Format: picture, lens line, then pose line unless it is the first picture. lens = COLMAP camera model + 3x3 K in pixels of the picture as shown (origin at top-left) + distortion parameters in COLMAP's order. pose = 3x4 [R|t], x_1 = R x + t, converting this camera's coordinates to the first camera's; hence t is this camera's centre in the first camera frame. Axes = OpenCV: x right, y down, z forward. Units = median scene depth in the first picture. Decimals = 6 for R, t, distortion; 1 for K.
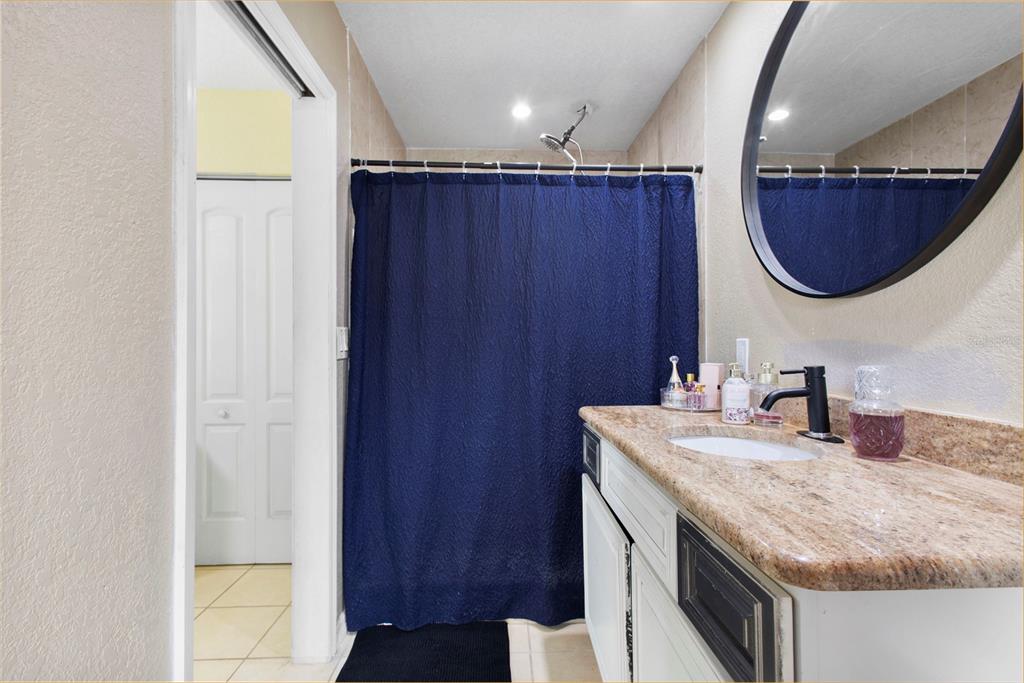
lens RADIAL K [[468.5, 0, 513.1], [0, 468.5, 340.4], [0, 0, 1]] dist [0.001591, 0.000490]
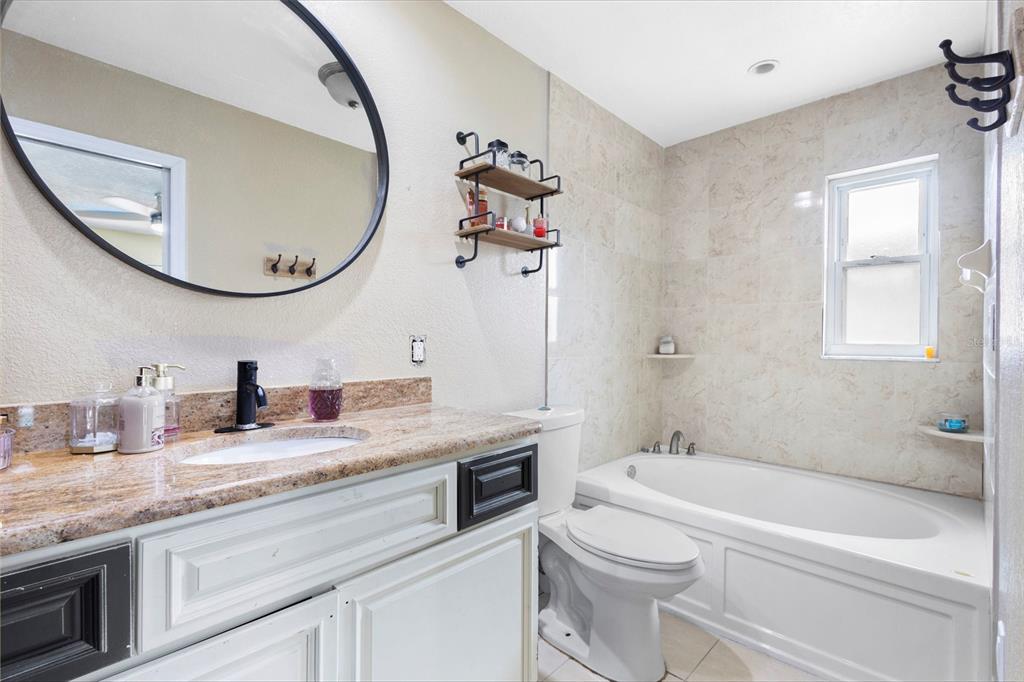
lens RADIAL K [[468.5, 0, 512.2], [0, 468.5, 340.1], [0, 0, 1]] dist [0.001591, 0.000490]
pose [[-0.696689, -0.001146, 0.717372, -0.714921], [-0.005946, 0.999974, -0.004177, 0.012341], [-0.717349, -0.007175, -0.696677, 1.787184]]
